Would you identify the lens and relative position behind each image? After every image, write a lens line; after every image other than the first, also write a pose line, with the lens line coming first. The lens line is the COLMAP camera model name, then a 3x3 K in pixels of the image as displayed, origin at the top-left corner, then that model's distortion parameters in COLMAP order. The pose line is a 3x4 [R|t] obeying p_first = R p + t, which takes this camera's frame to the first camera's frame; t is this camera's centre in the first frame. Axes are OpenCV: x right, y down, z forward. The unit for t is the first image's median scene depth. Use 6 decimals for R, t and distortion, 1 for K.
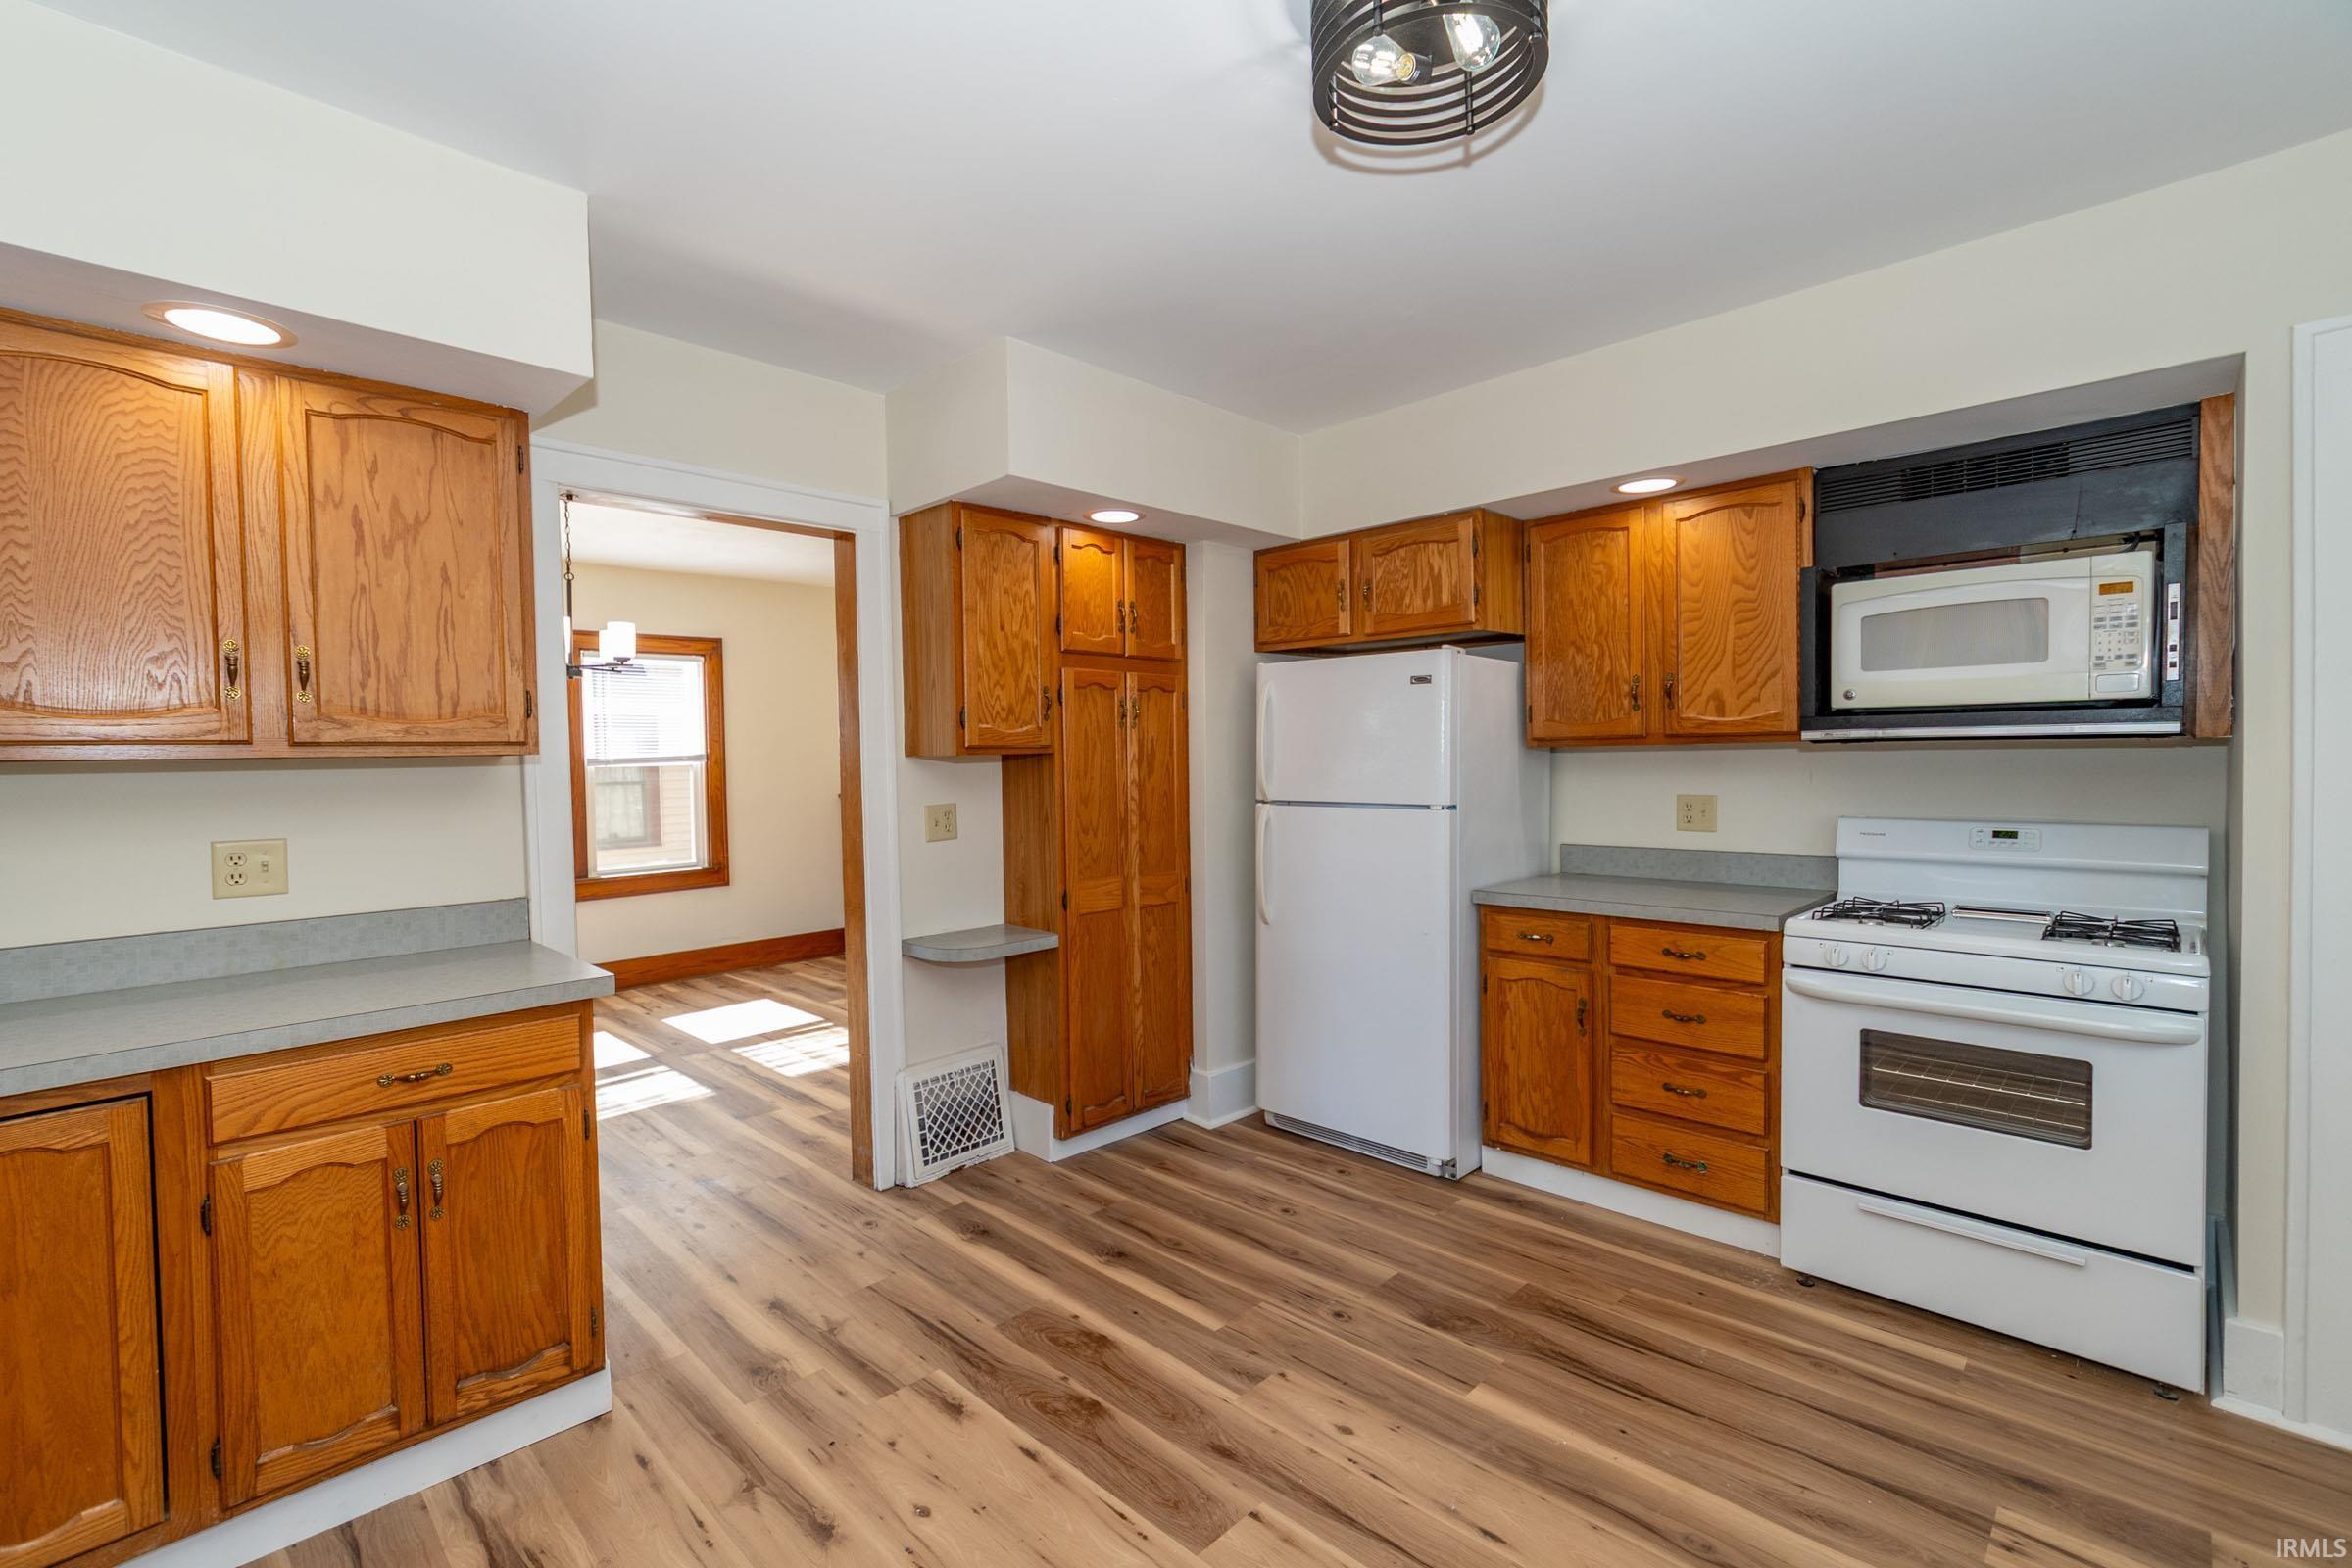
lens RADIAL K [[1047.9, 0, 1140.1], [0, 1047.9, 782.1], [0, 0, 1]] dist [0.015968, -0.000377]
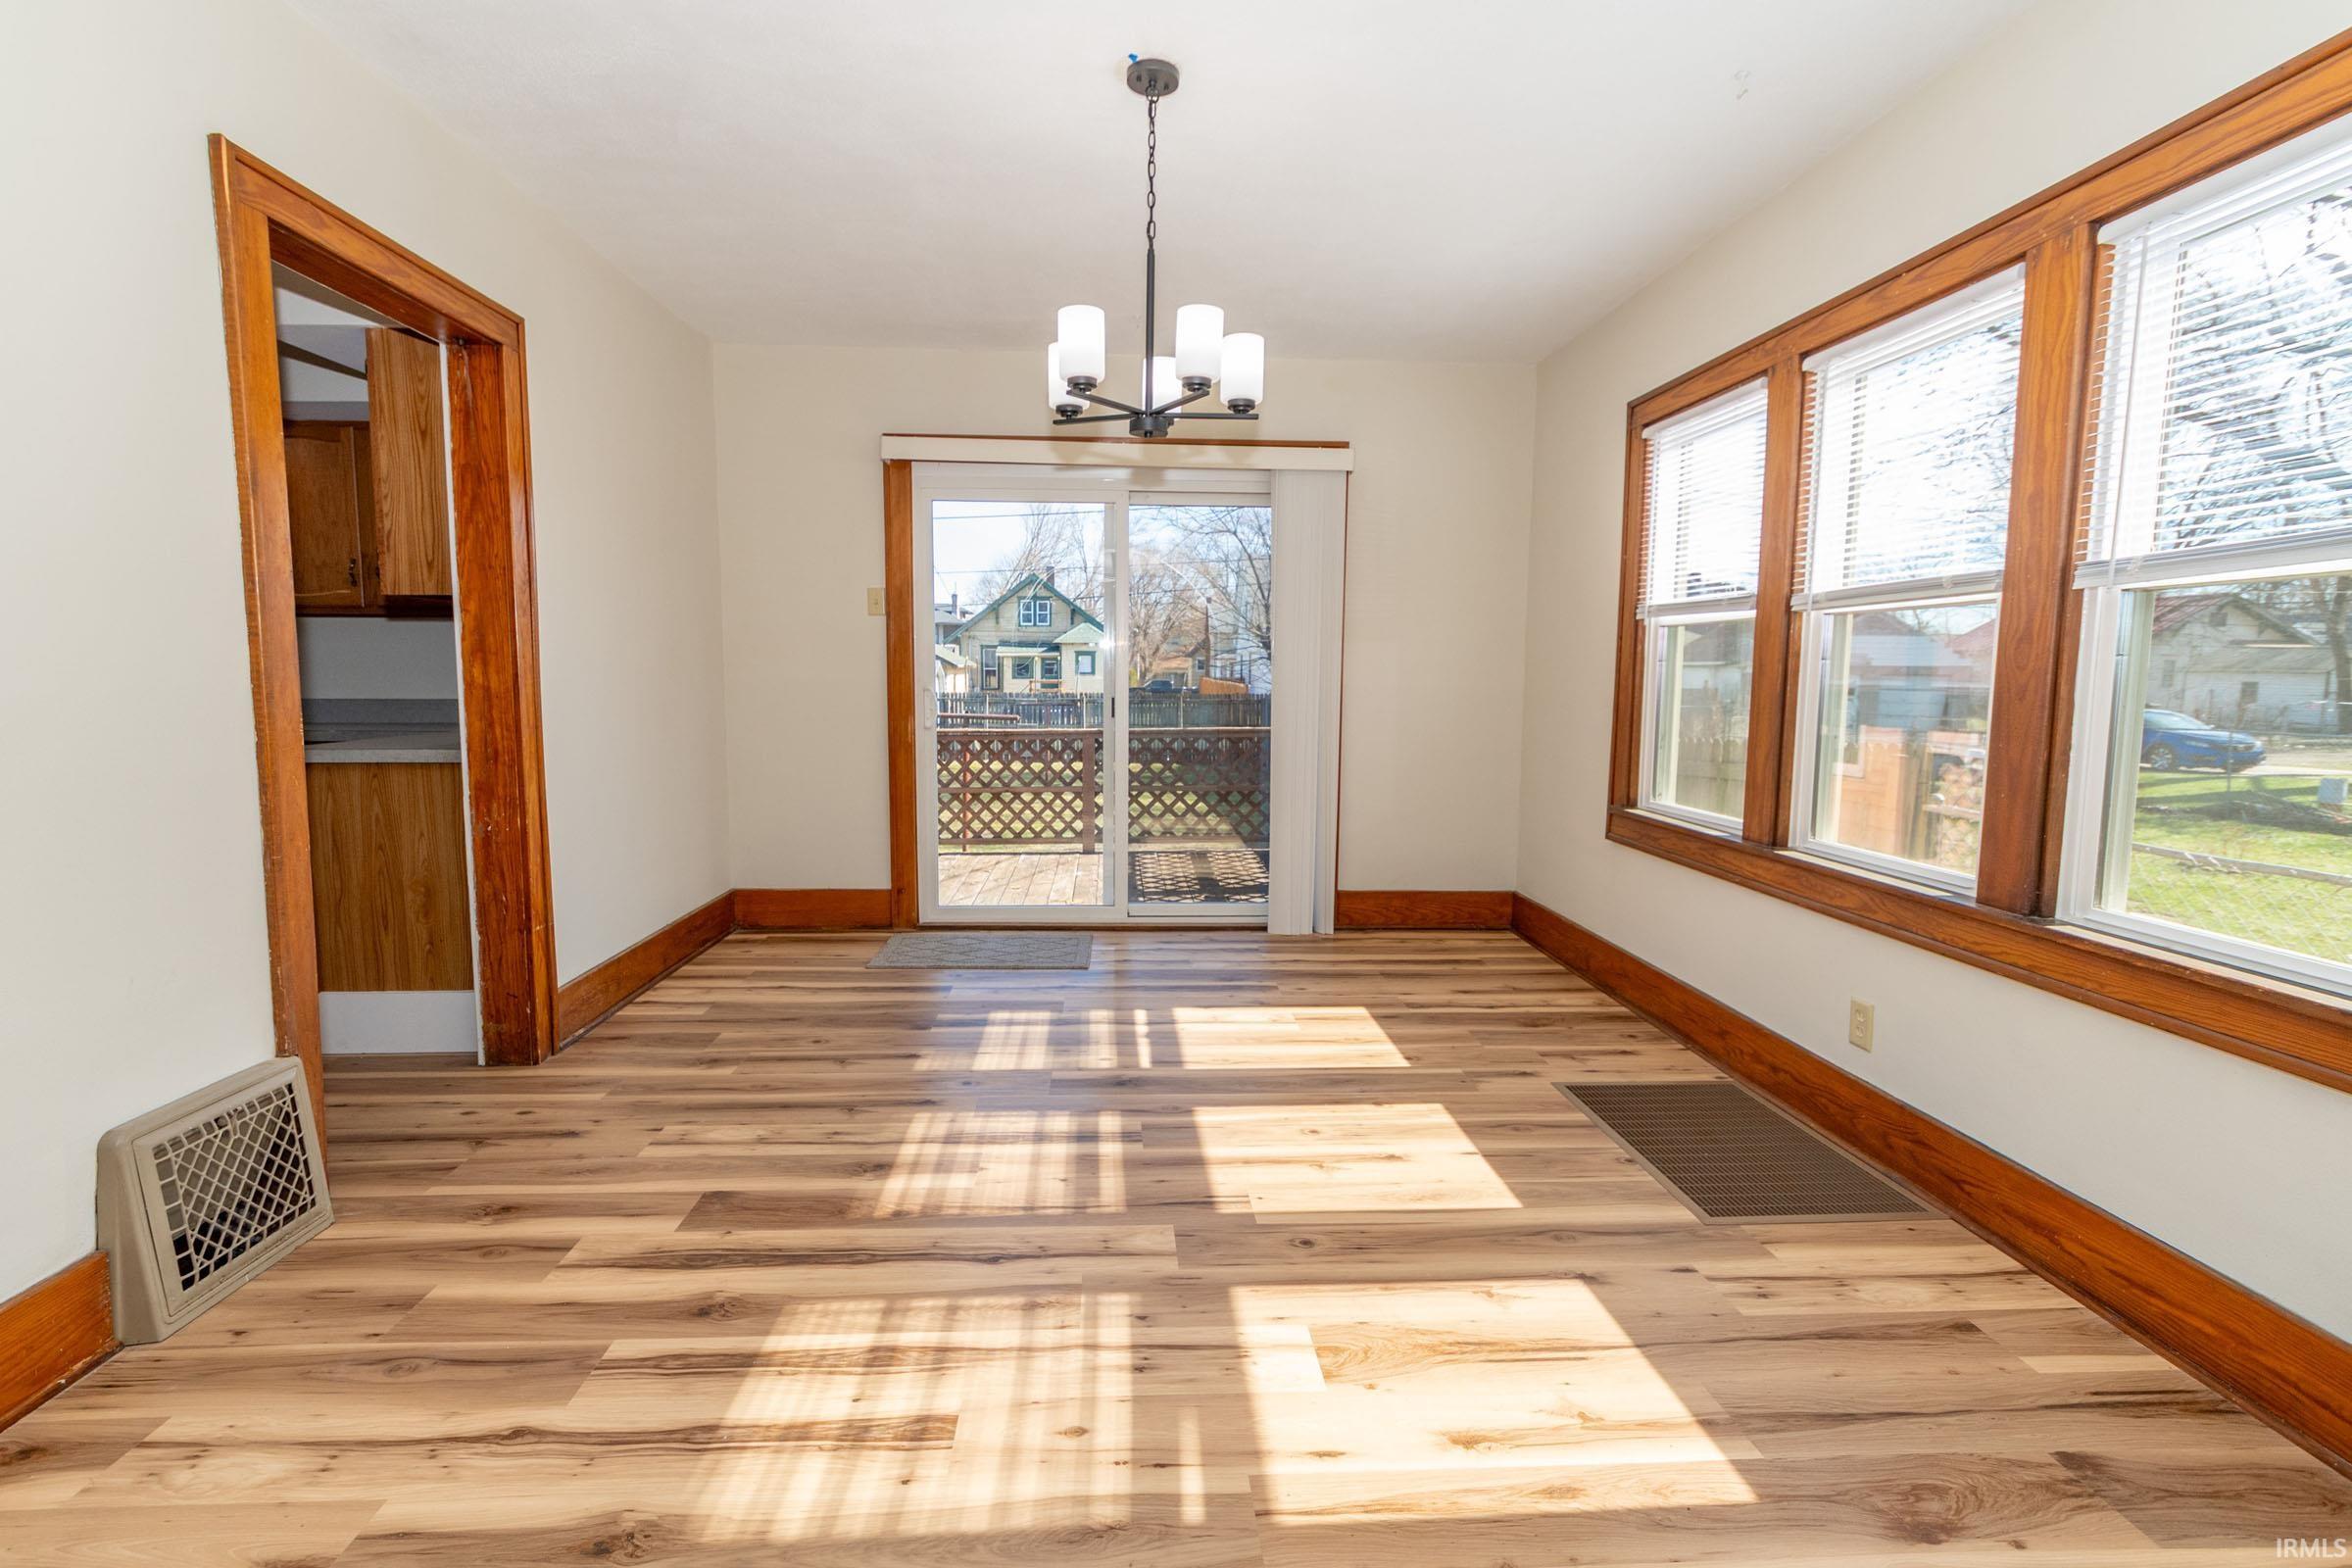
lens RADIAL K [[1076.6, 0, 1157.4], [0, 1076.6, 772.3], [0, 0, 1]] dist [0.028590, -0.000234]
pose [[-0.661955, 0.071792, -0.746097, -0.065965], [-0.020530, 0.993292, 0.113792, 0.005876], [0.749262, 0.090643, -0.656041, 0.970521]]
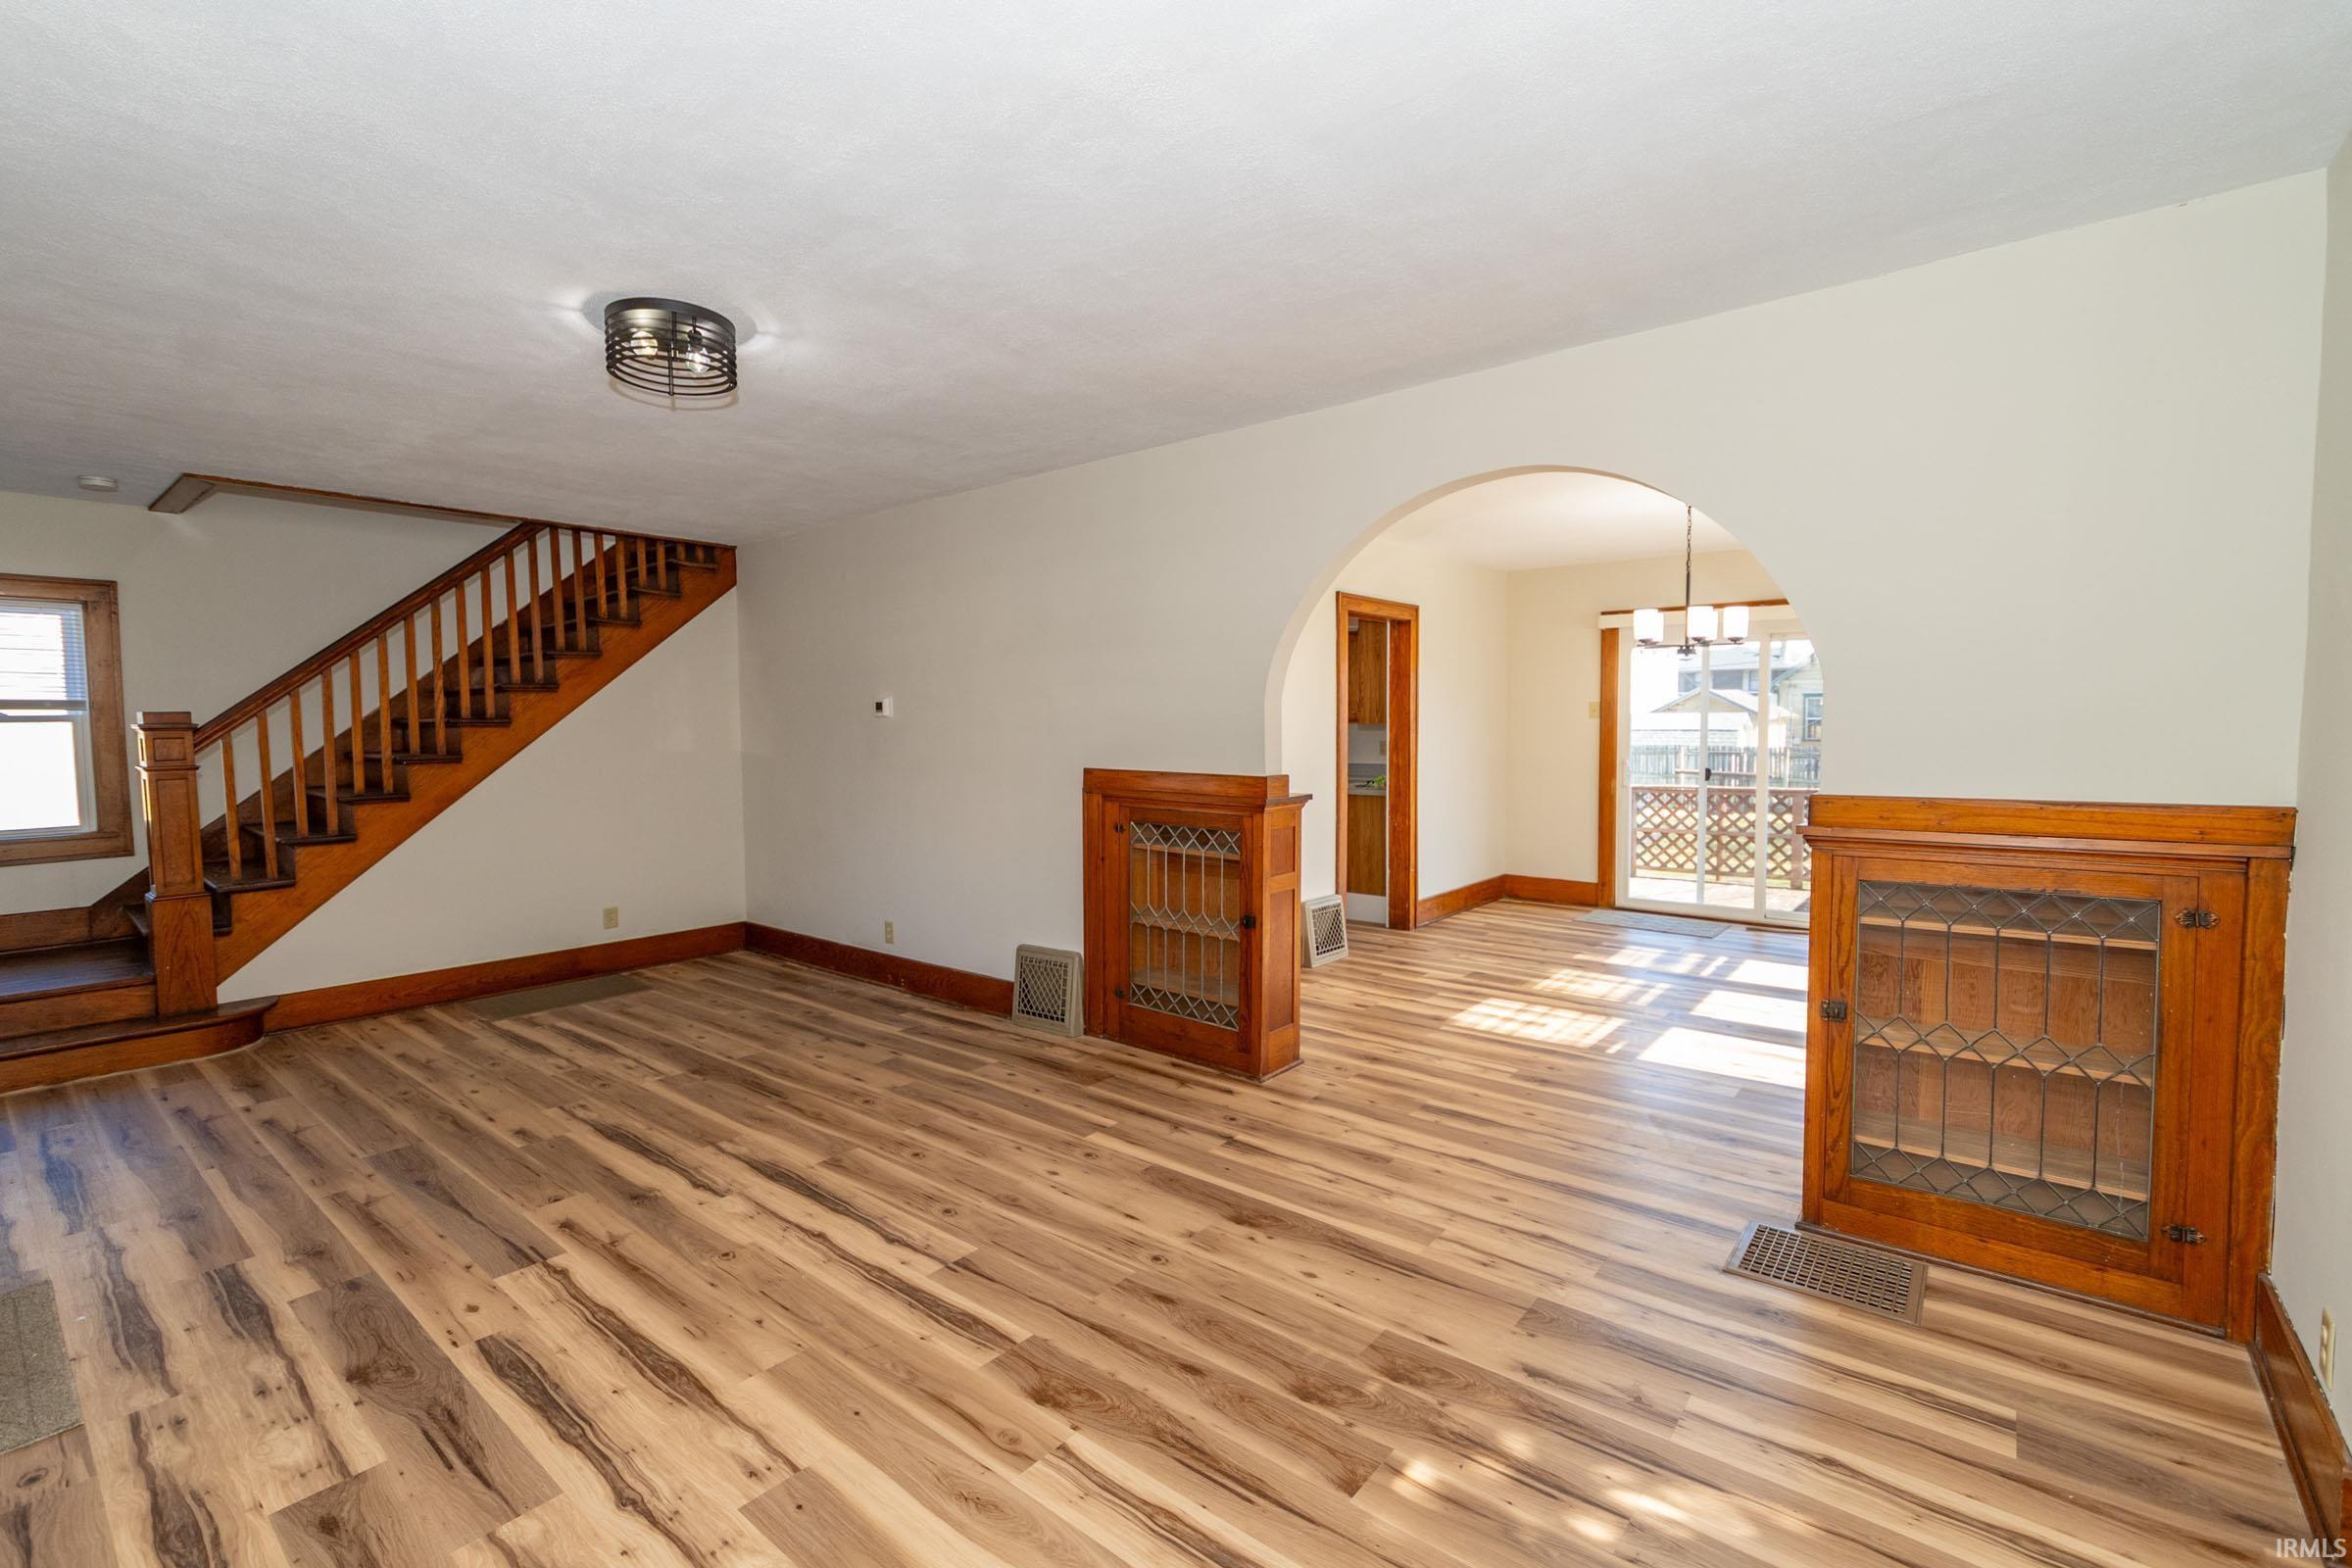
lens RADIAL K [[1050.0, 0, 1149.0], [0, 1050.0, 764.8], [0, 0, 1]] dist [-0.001326, 0.003712]
pose [[-0.994399, 0.017654, -0.104202, 0.135179], [0.010722, 0.997714, 0.066719, -0.044511], [0.105142, 0.065229, -0.992316, 1.475504]]
